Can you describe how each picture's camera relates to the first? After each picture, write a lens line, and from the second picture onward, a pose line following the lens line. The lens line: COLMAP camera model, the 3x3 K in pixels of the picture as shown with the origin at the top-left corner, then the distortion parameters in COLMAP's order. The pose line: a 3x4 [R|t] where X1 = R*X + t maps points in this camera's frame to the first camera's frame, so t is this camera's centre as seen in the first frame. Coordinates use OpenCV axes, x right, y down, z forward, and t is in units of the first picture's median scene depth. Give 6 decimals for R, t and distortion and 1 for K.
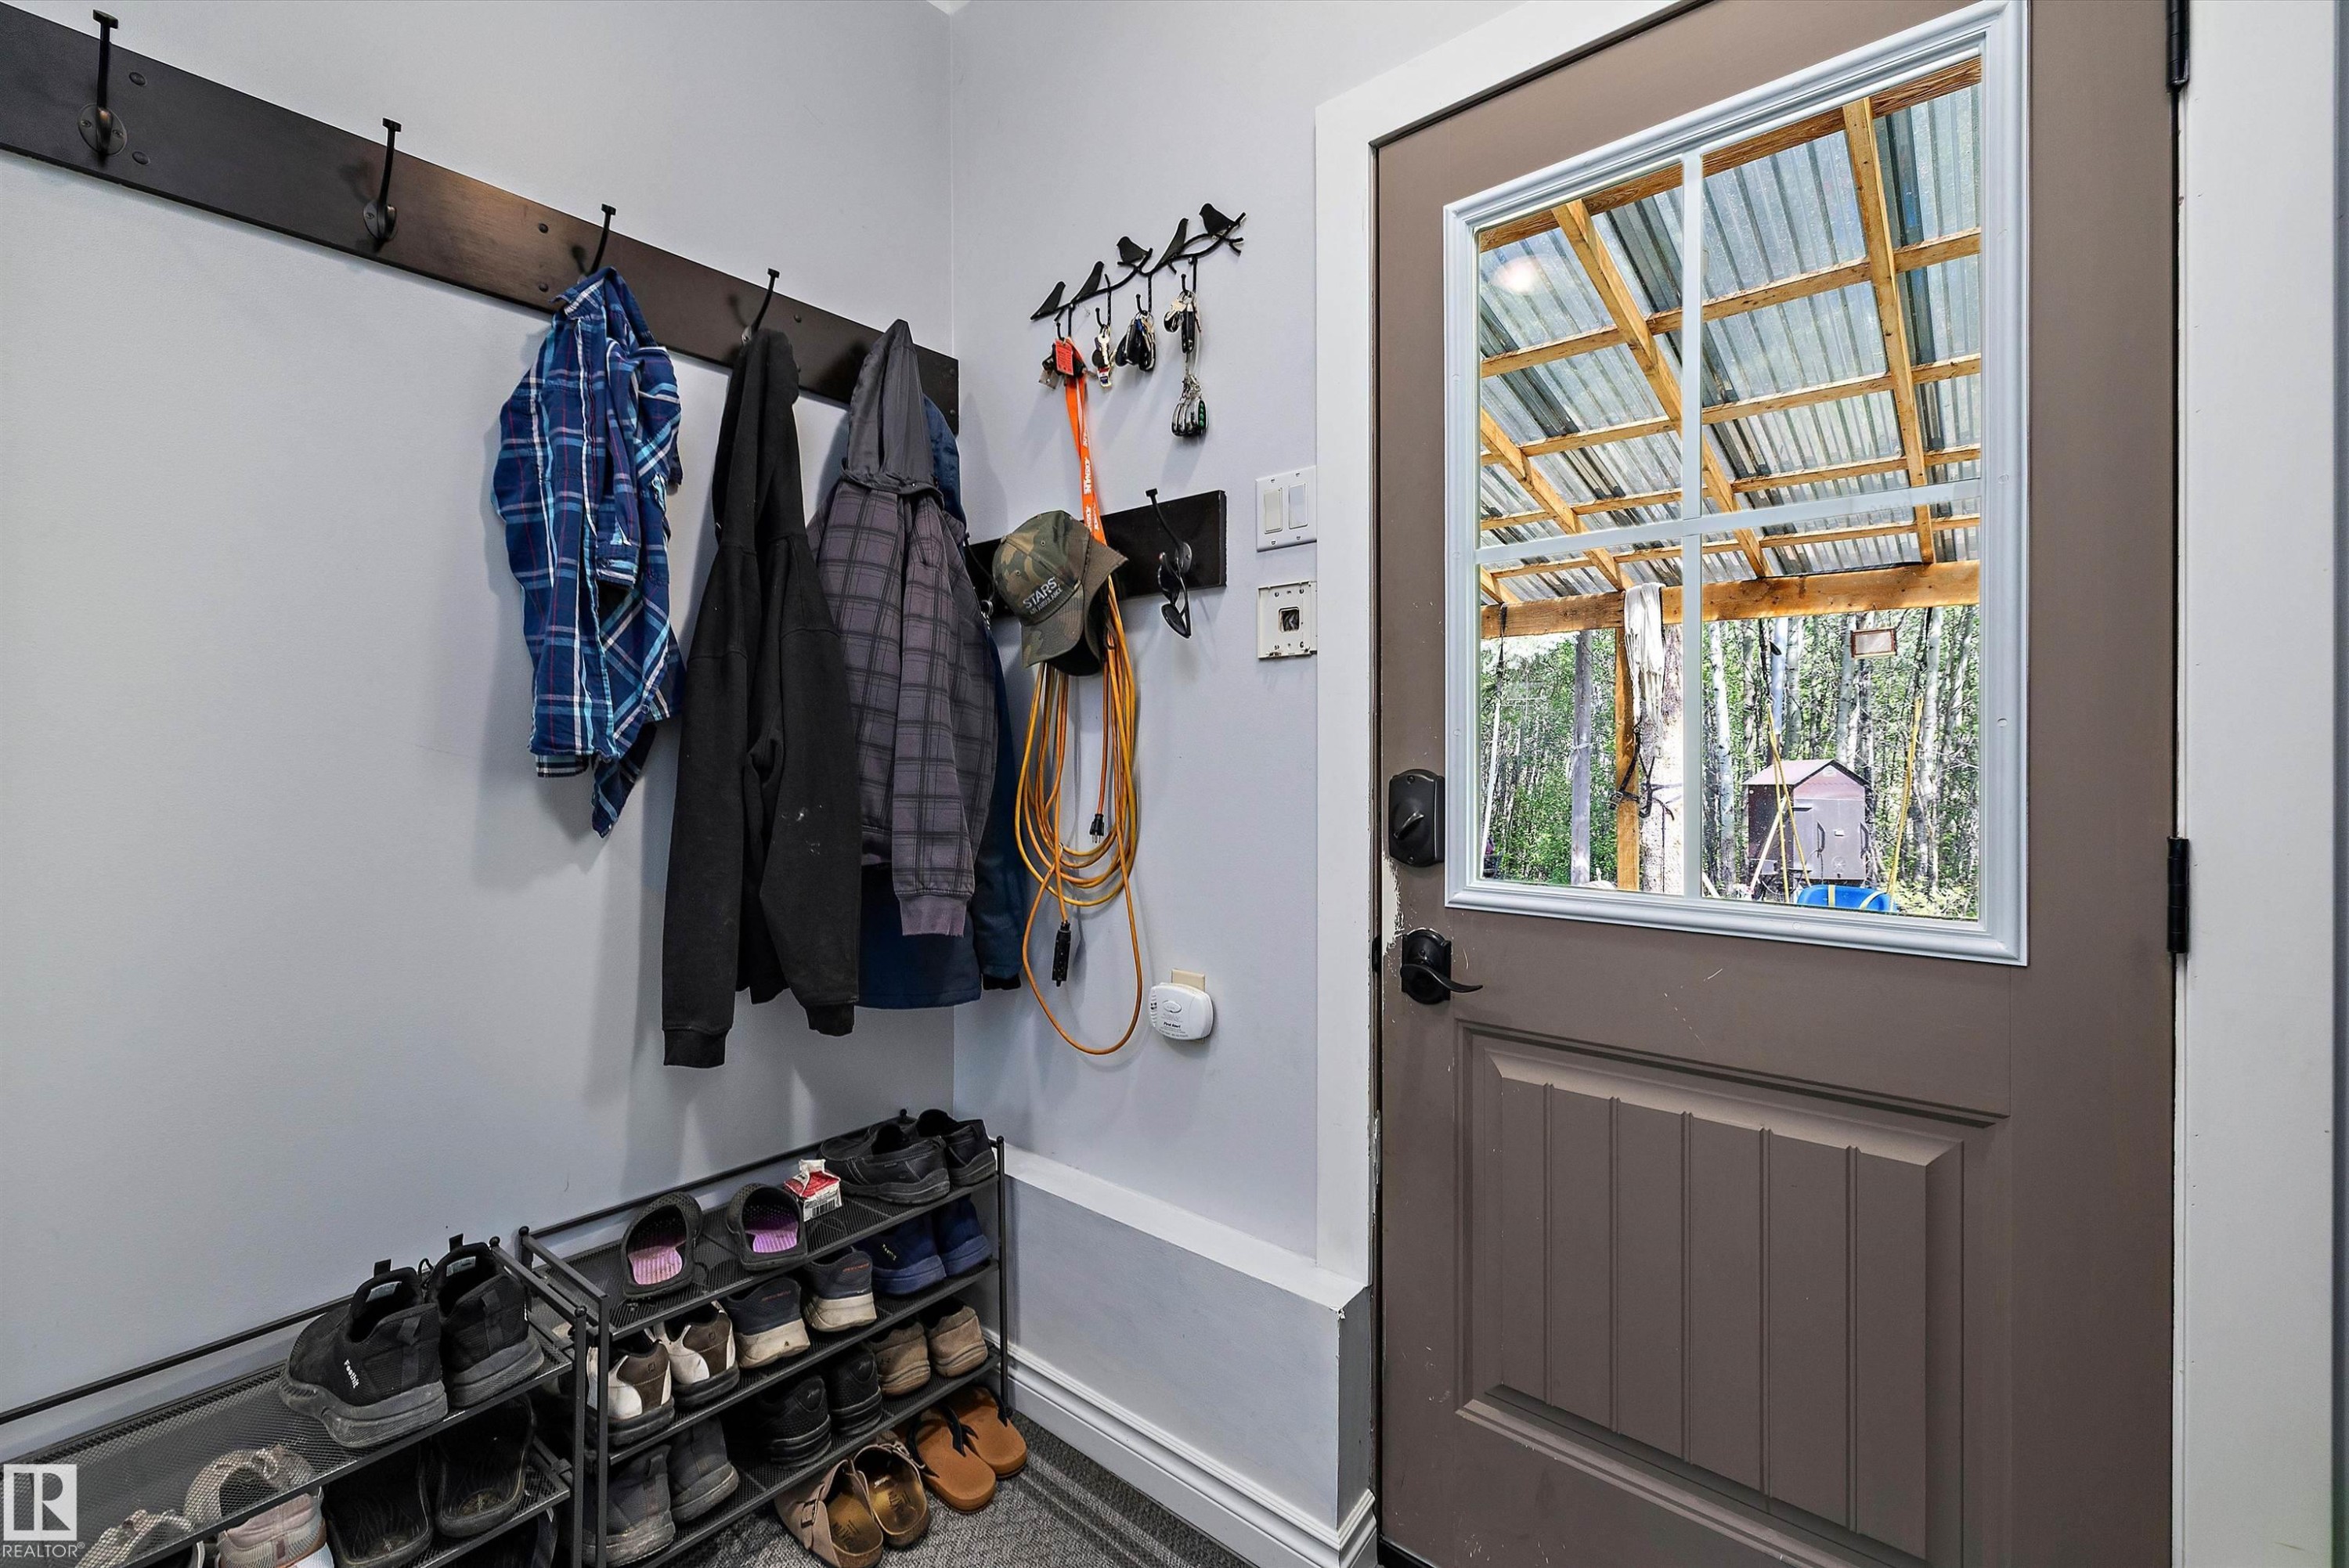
lens RADIAL K [[985.8, 0, 1162.6], [0, 985.8, 757.9], [0, 0, 1]] dist [0.000978, -0.000052]
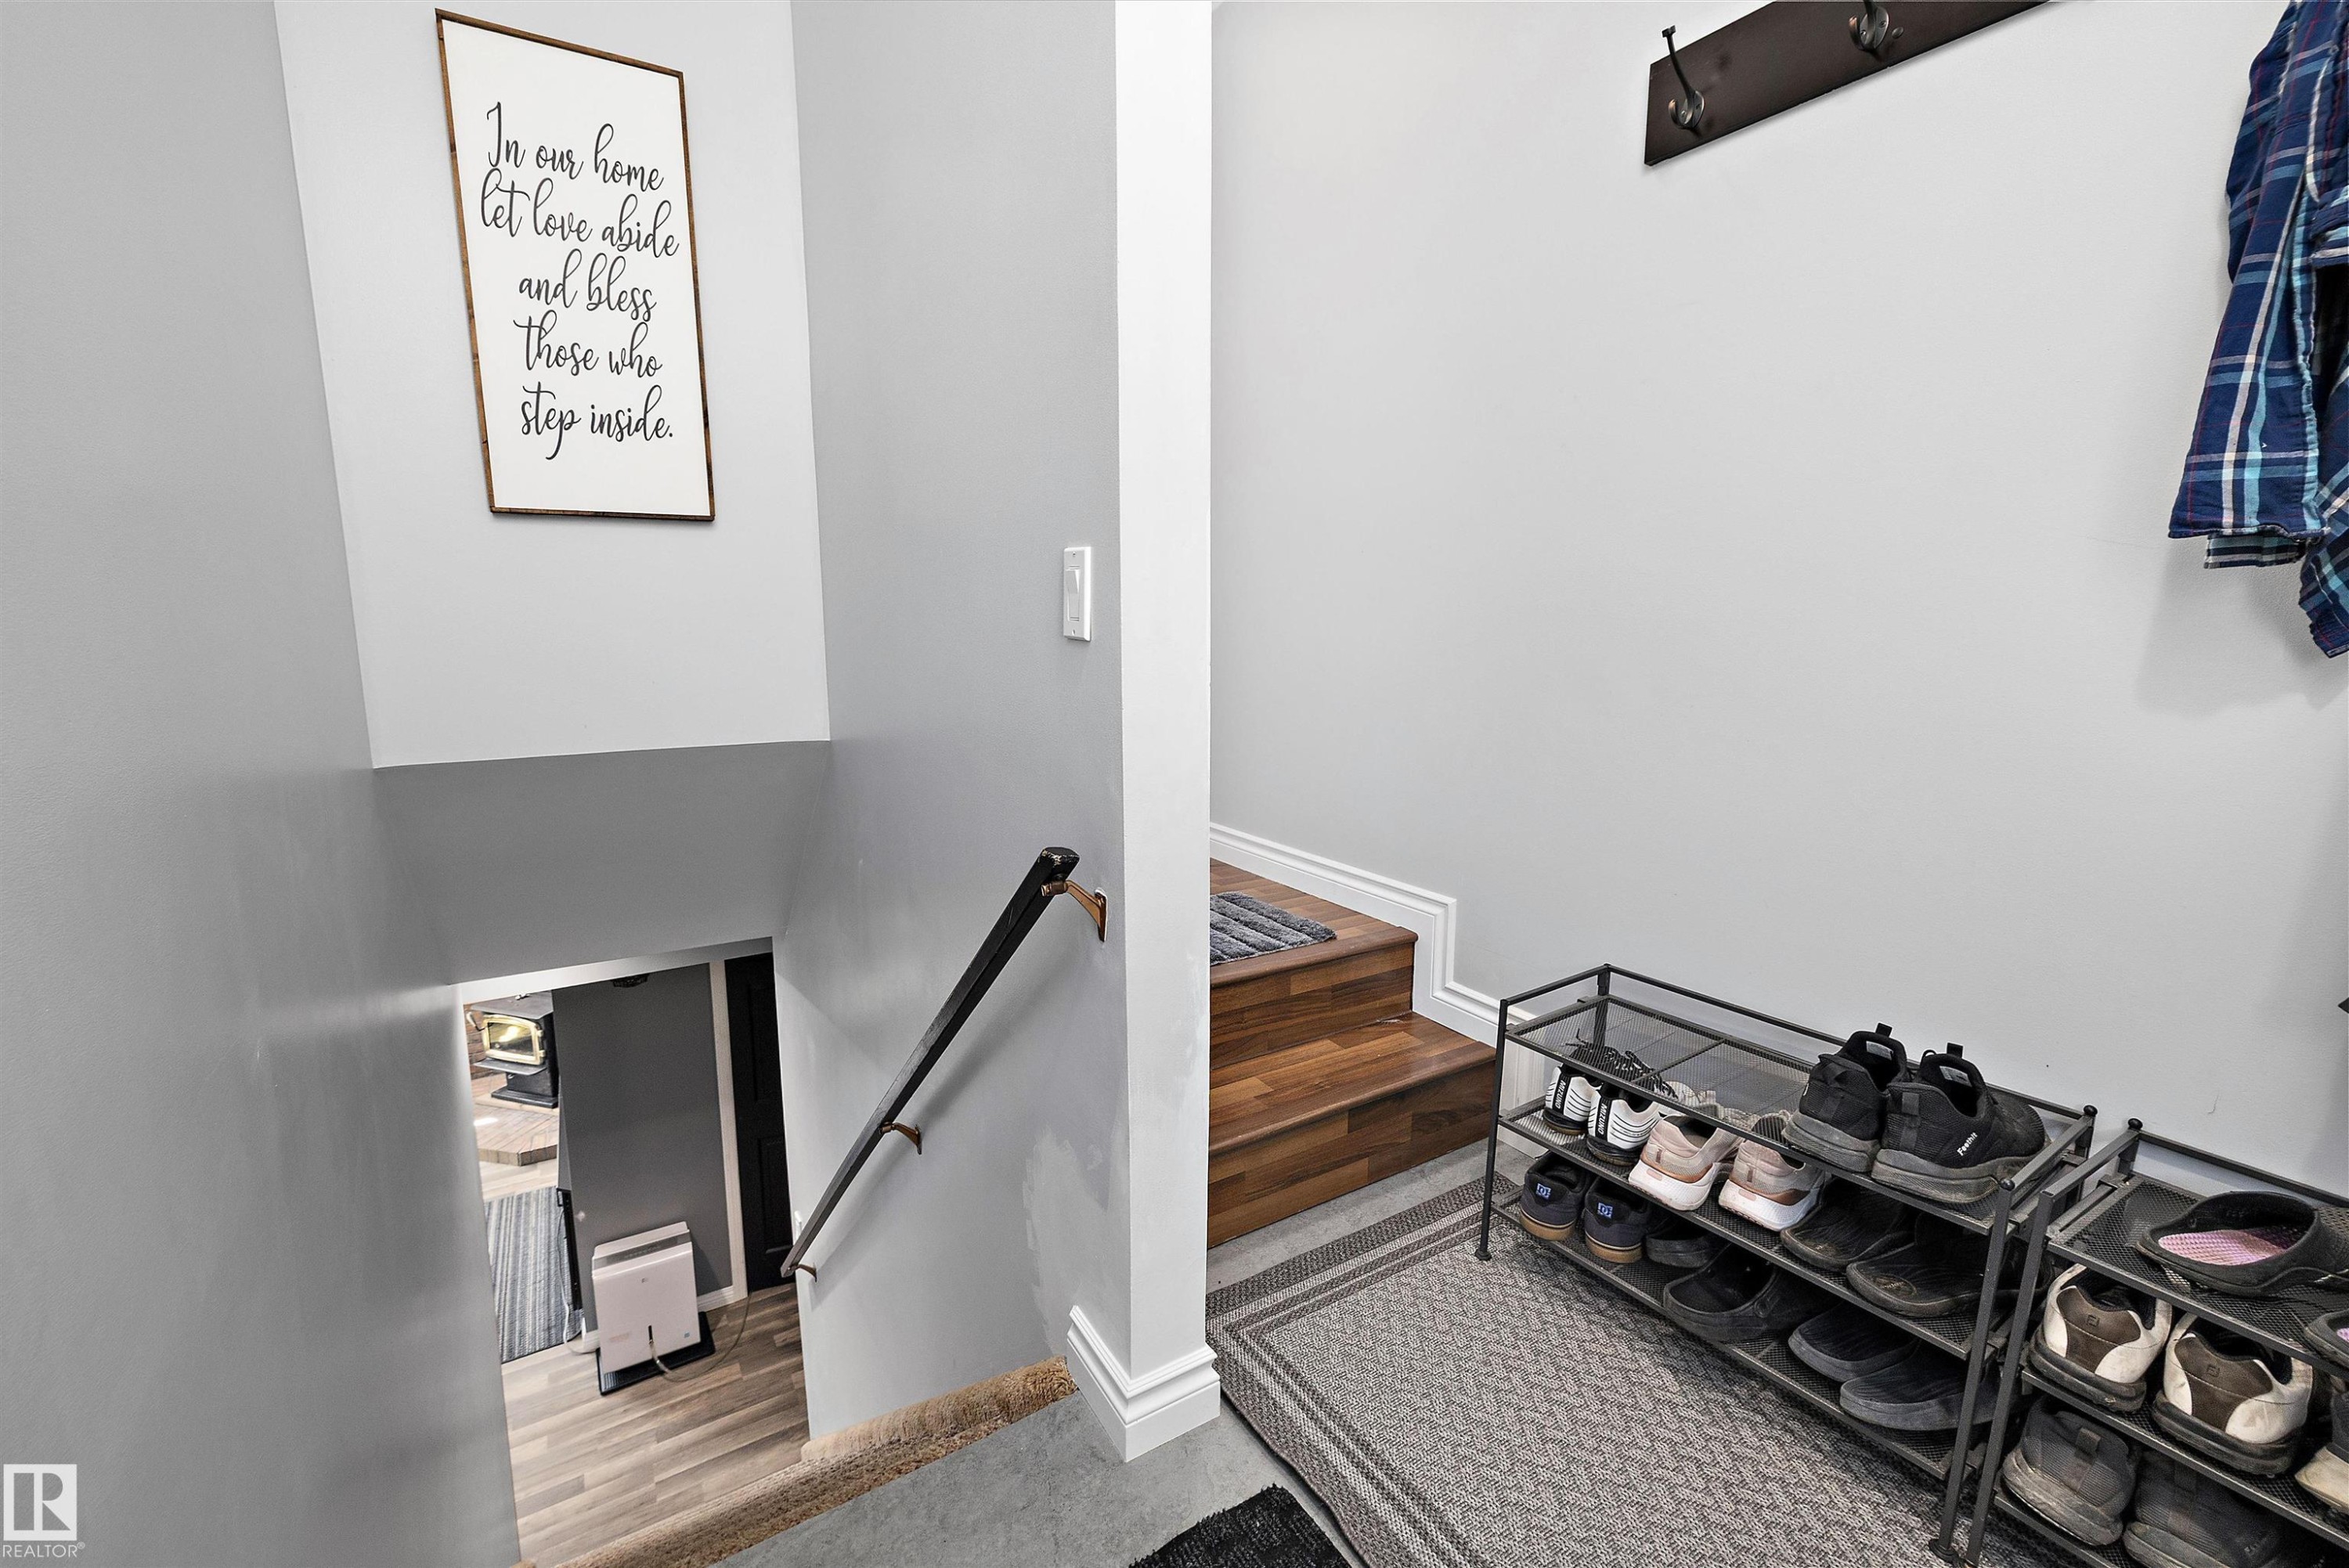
lens RADIAL K [[985.8, 0, 1162.6], [0, 985.8, 757.9], [0, 0, 1]] dist [0.000978, -0.000052]
pose [[-0.306560, 0.141458, -0.941282, 0.363277], [0.002816, 0.989026, 0.147716, 0.050230], [0.951847, 0.042633, -0.303594, 0.477716]]
